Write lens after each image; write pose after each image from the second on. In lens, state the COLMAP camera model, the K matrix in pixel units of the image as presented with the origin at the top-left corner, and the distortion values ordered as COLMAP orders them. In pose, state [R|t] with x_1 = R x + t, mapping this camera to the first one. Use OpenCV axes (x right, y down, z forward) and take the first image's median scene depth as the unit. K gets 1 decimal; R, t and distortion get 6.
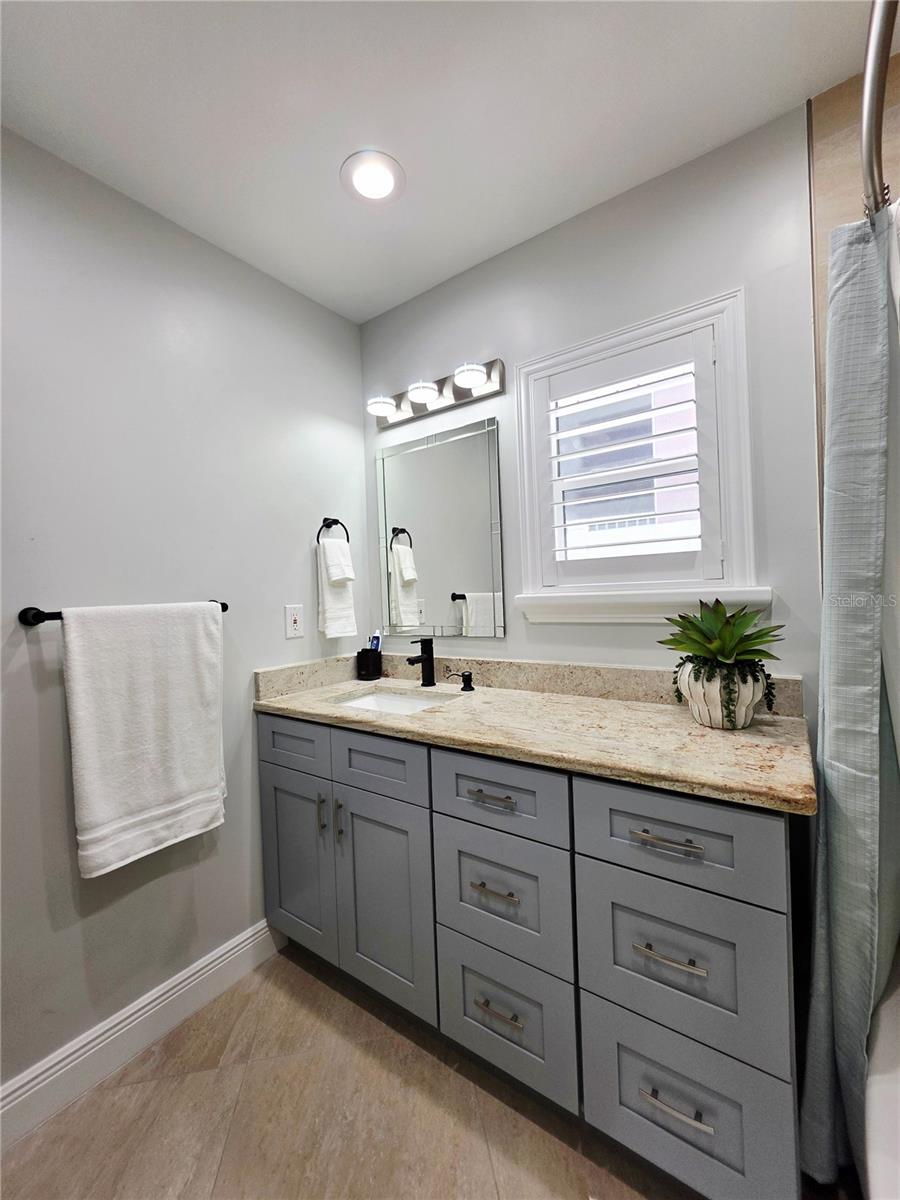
lens RADIAL K [[482.8, 0, 452.5], [0, 482.8, 601.1], [0, 0, 1]] dist [-0.001216, 0.000145]
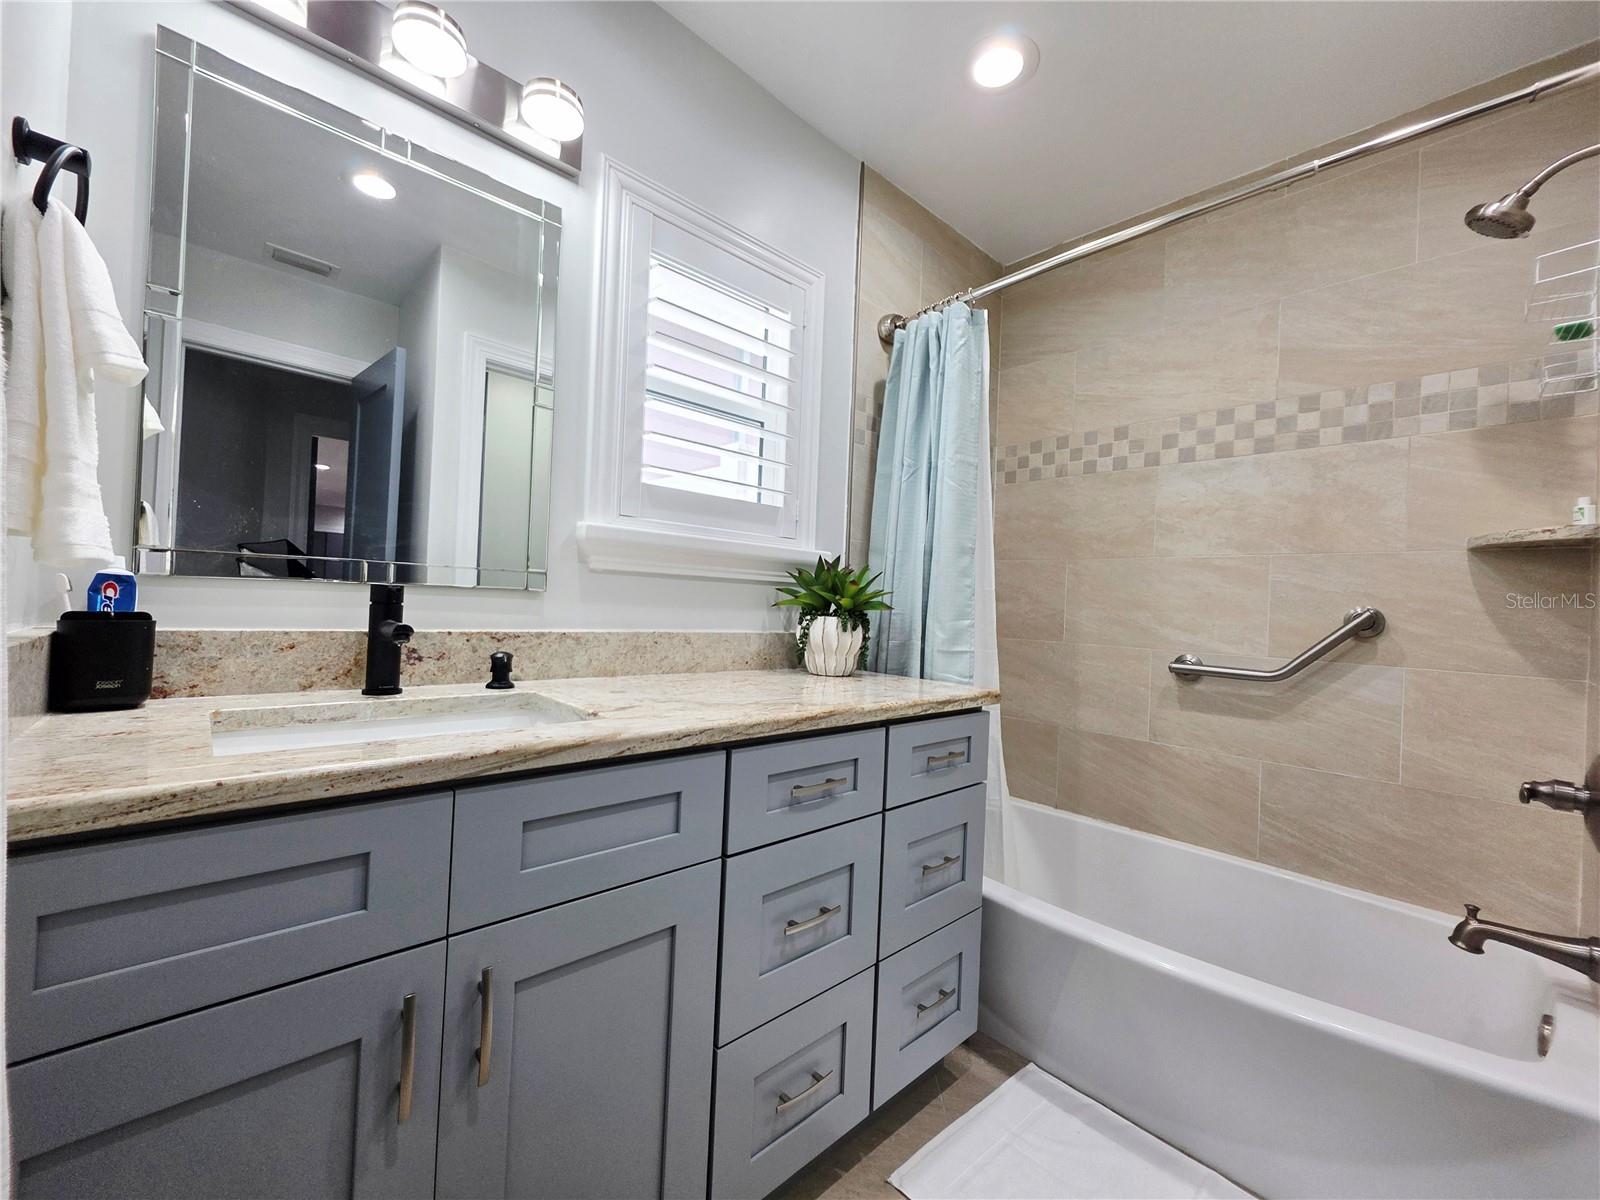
lens RADIAL K [[643.7, 0, 804.7], [0, 643.7, 600.5], [0, 0, 1]] dist [-0.001216, 0.000145]
pose [[0.193611, 0.051109, 0.979746, -0.662226], [-0.033969, 0.998393, -0.045369, 0.125798], [-0.980490, -0.024497, 0.195036, 0.622801]]
